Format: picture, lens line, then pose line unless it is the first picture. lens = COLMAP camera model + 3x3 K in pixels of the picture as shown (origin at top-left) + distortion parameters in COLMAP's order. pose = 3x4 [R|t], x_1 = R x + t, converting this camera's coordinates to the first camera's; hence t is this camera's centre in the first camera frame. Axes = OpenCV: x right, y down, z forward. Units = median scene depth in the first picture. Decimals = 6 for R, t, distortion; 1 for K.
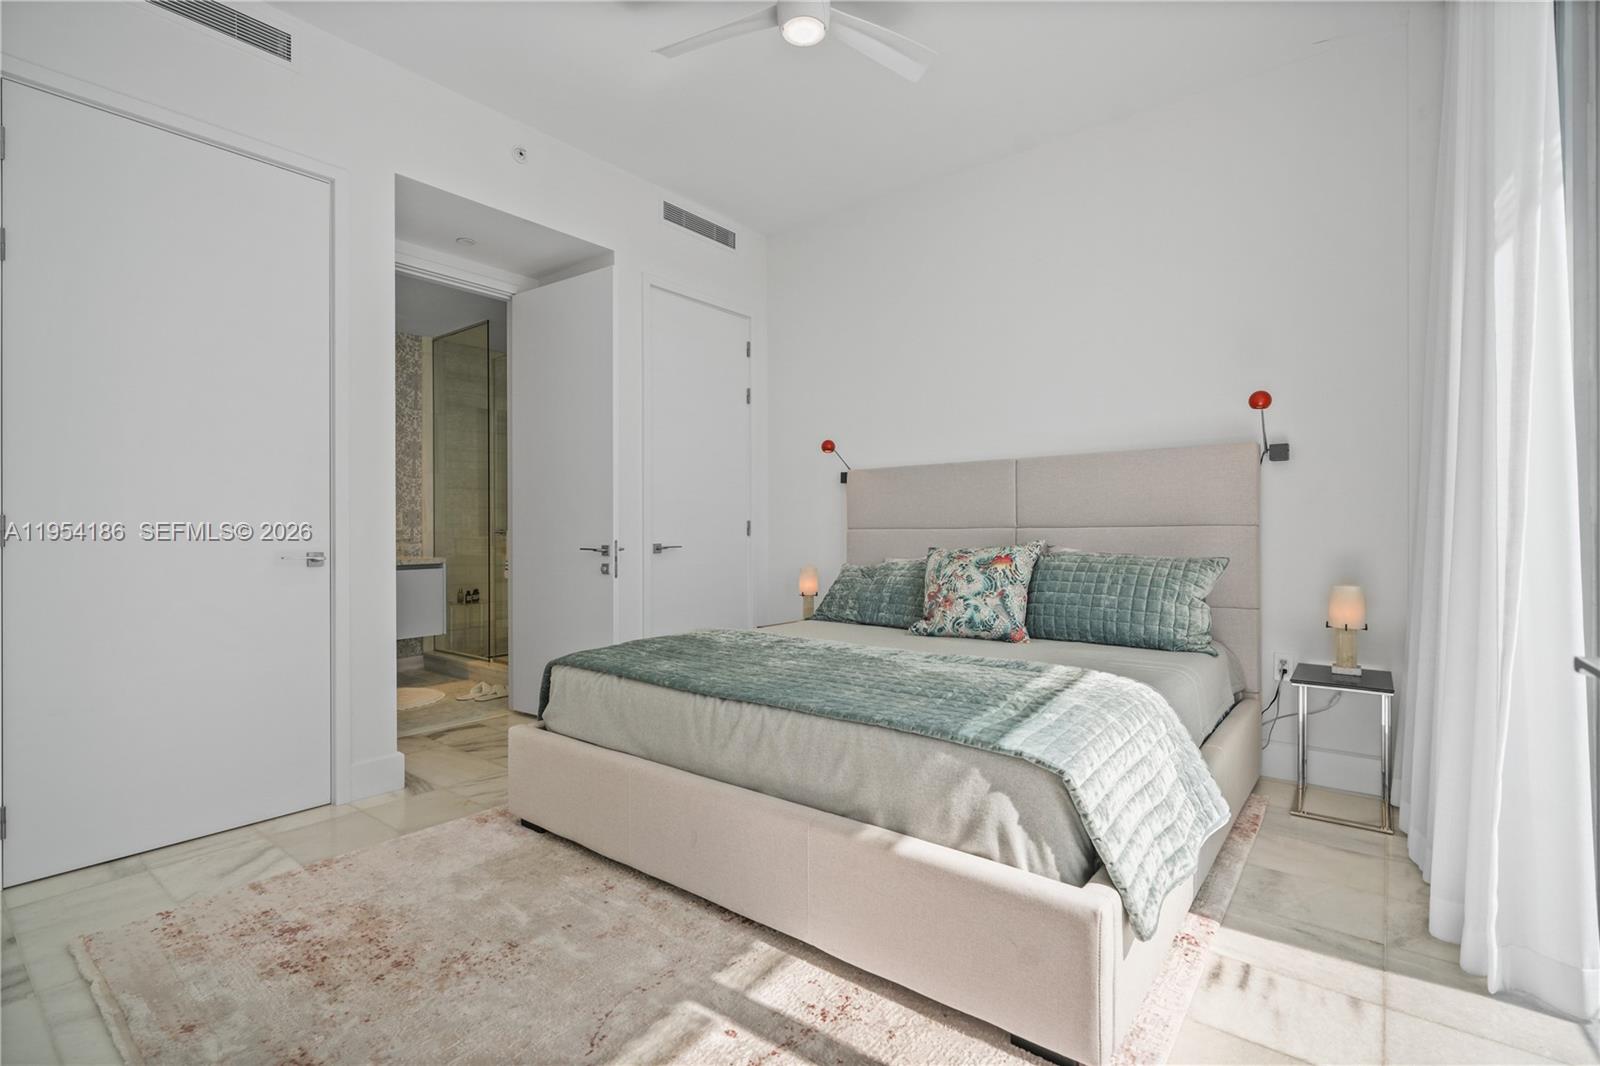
lens RADIAL K [[730.3, 0, 805.1], [0, 730.3, 537.1], [0, 0, 1]] dist [-0.005619, -0.000169]
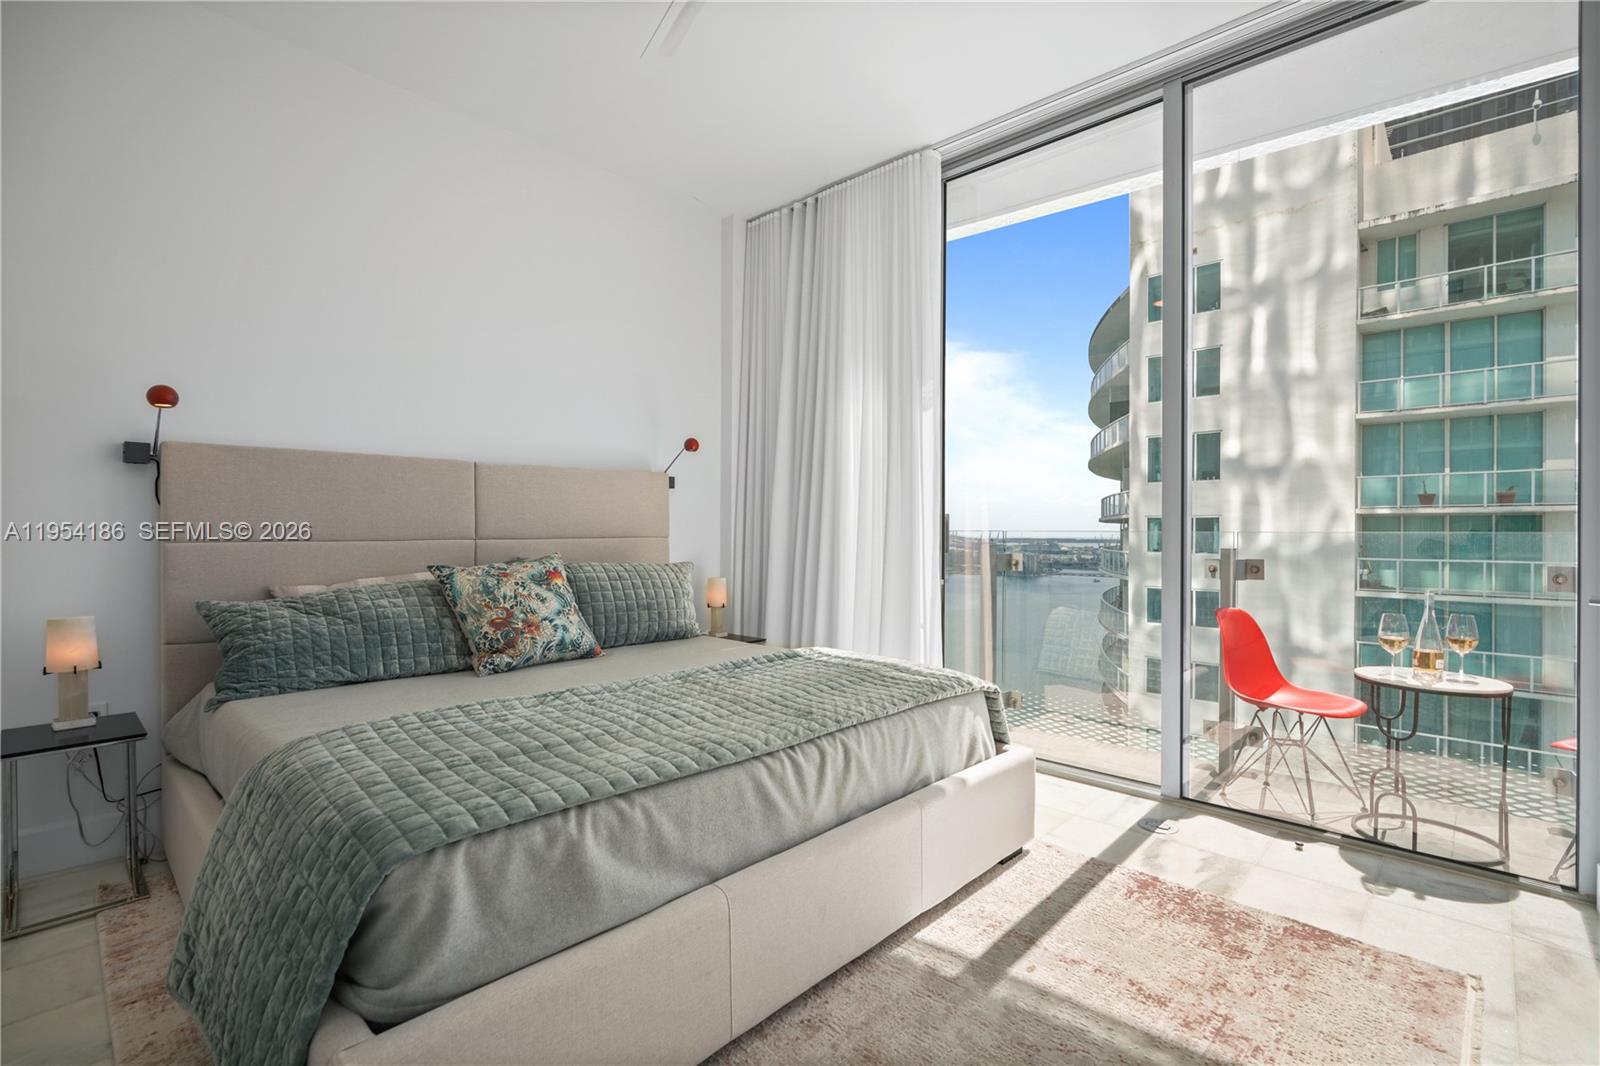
lens RADIAL K [[730.3, 0, 794.1], [0, 730.3, 534.2], [0, 0, 1]] dist [-0.005619, -0.000169]
pose [[0.082960, 0.000393, 0.996553, -0.656878], [0.005296, 0.999986, -0.000835, -0.018731], [-0.996539, 0.005347, 0.082956, 0.631909]]
